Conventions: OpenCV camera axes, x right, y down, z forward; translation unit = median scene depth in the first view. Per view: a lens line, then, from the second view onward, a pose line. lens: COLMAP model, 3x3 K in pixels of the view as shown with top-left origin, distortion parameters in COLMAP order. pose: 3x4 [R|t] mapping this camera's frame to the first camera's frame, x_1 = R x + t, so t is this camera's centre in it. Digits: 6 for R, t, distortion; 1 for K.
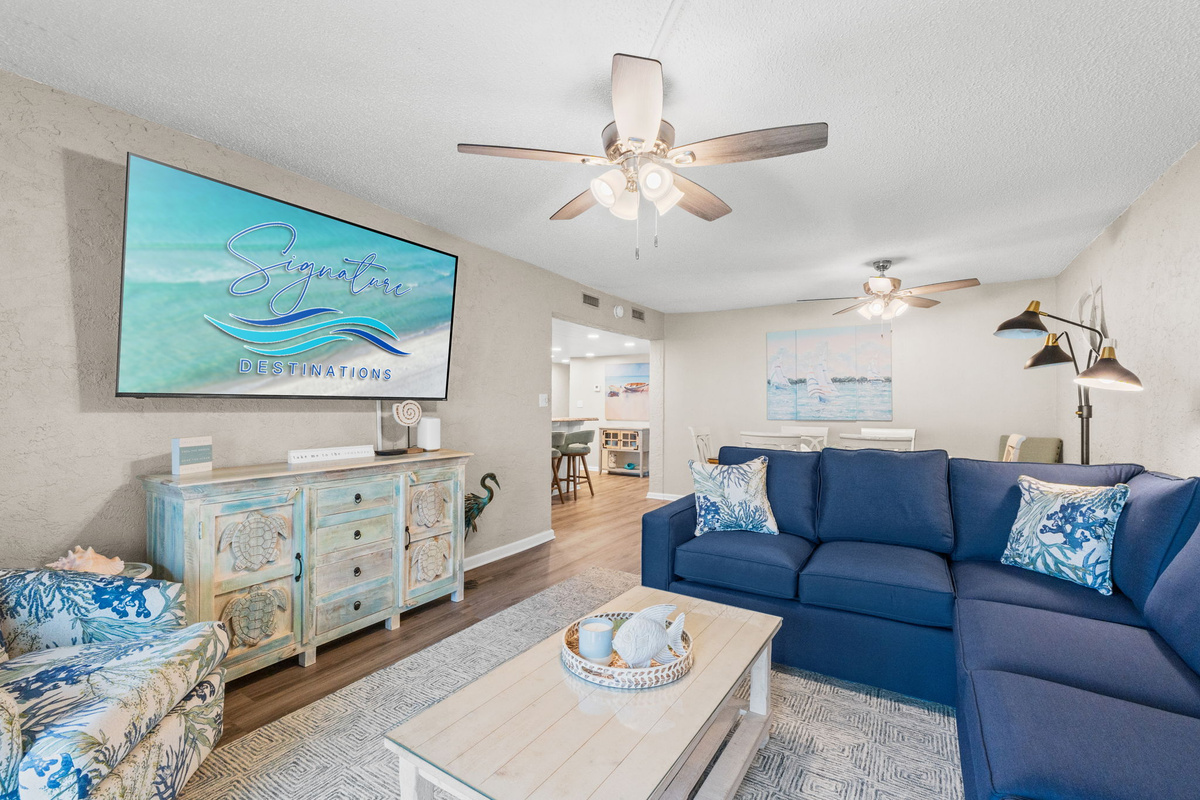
lens RADIAL K [[511.9, 0, 594.6], [0, 511.9, 398.1], [0, 0, 1]] dist [-0.005697, -0.000138]
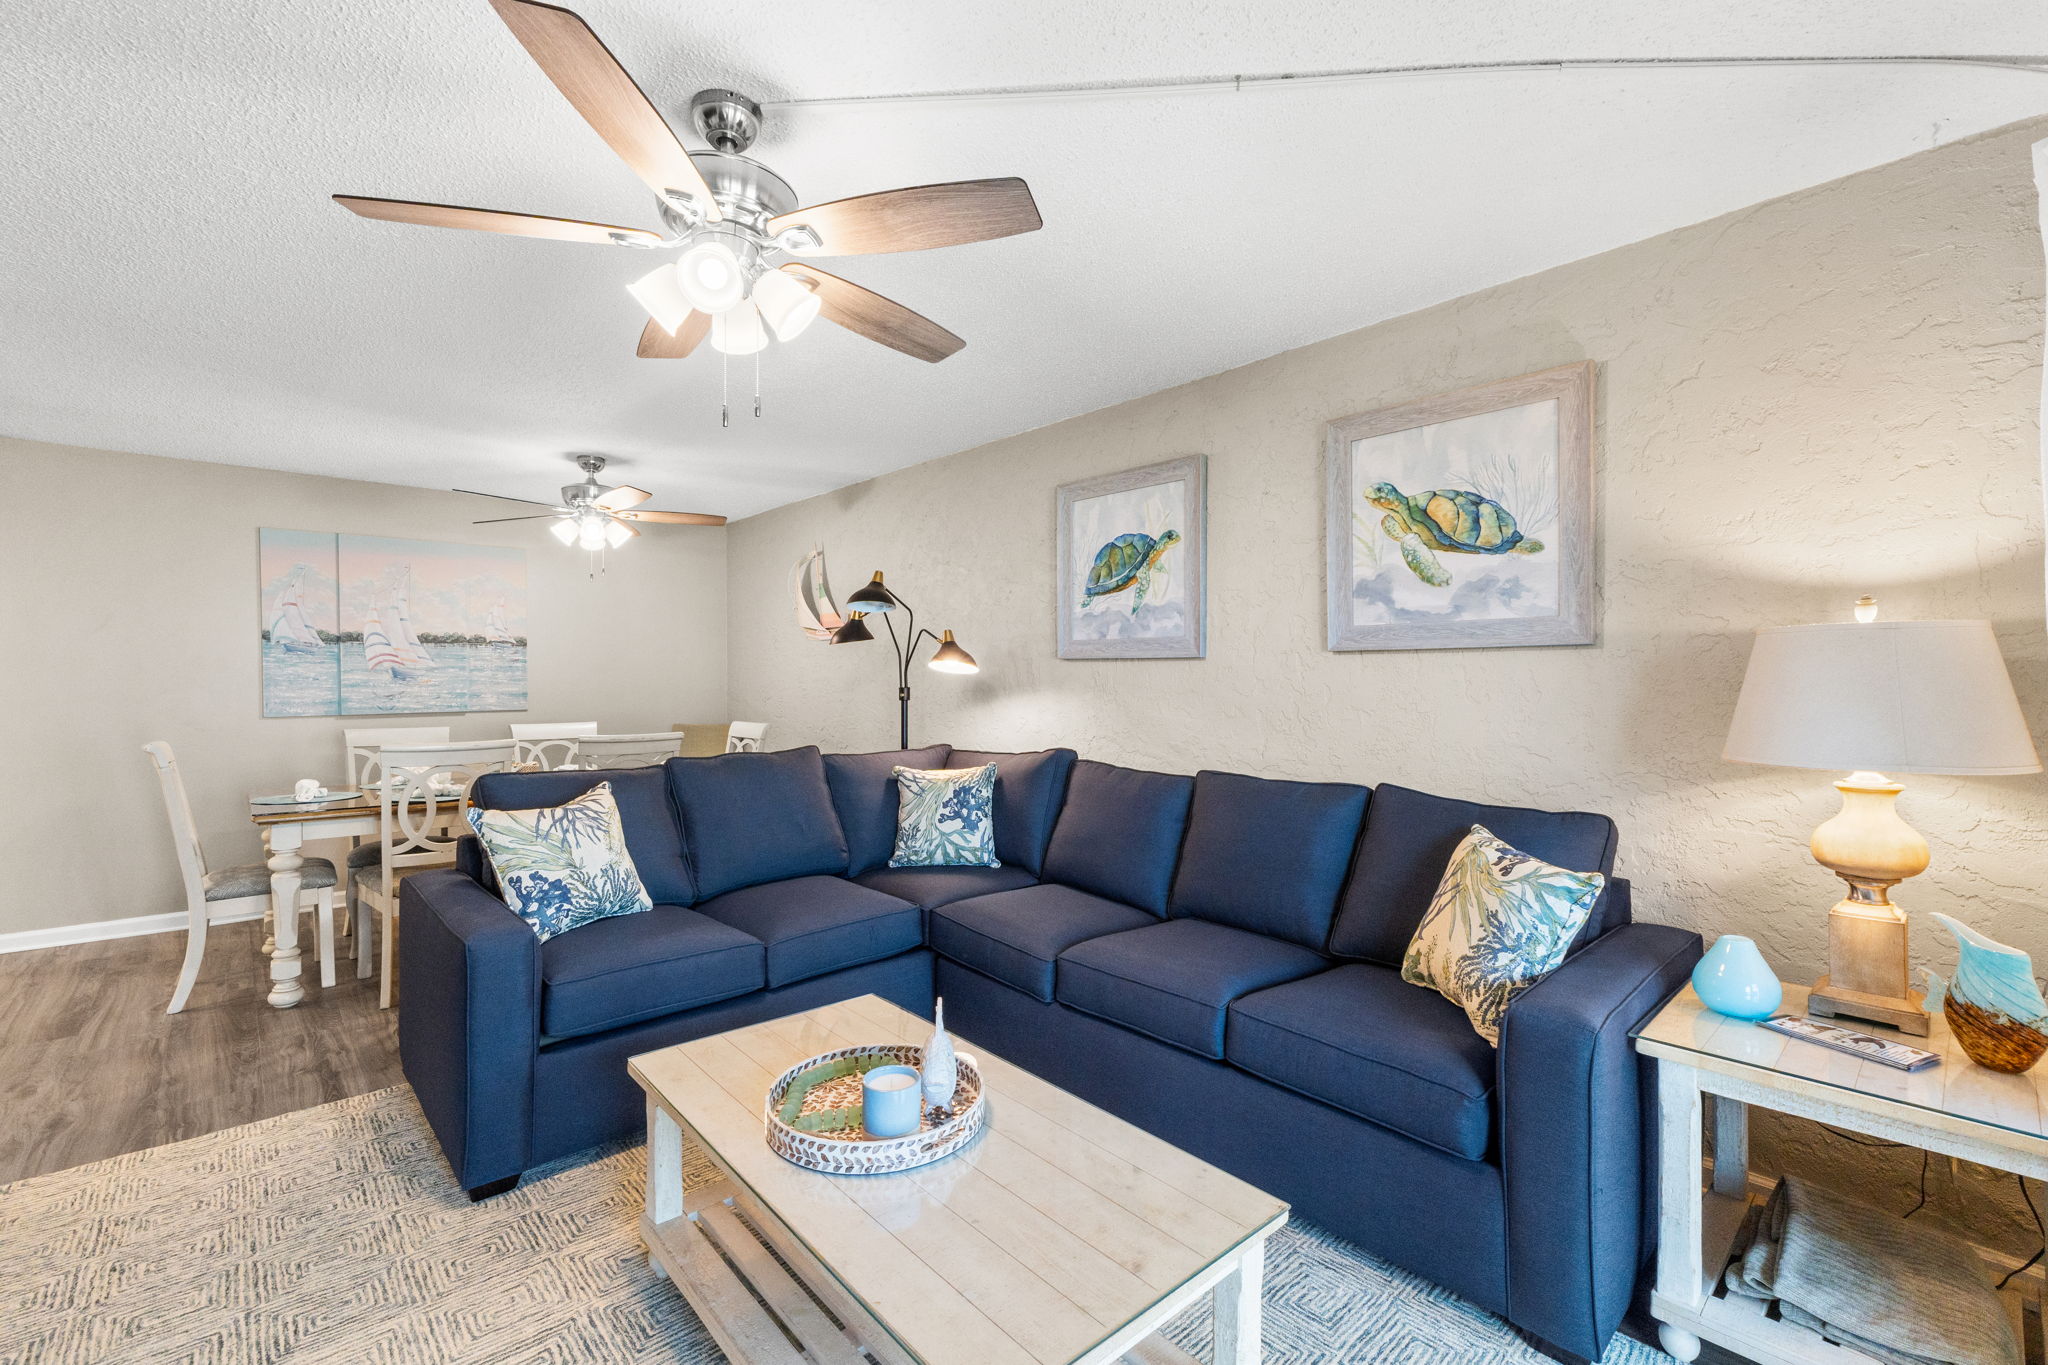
lens RADIAL K [[873.7, 0, 1025.9], [0, 873.7, 683.2], [0, 0, 1]] dist [-0.005697, -0.000138]
pose [[0.264014, -0.006380, 0.964498, -0.501562], [-0.012730, 0.999868, 0.010098, -0.011725], [-0.964435, -0.014944, 0.263898, 0.317407]]
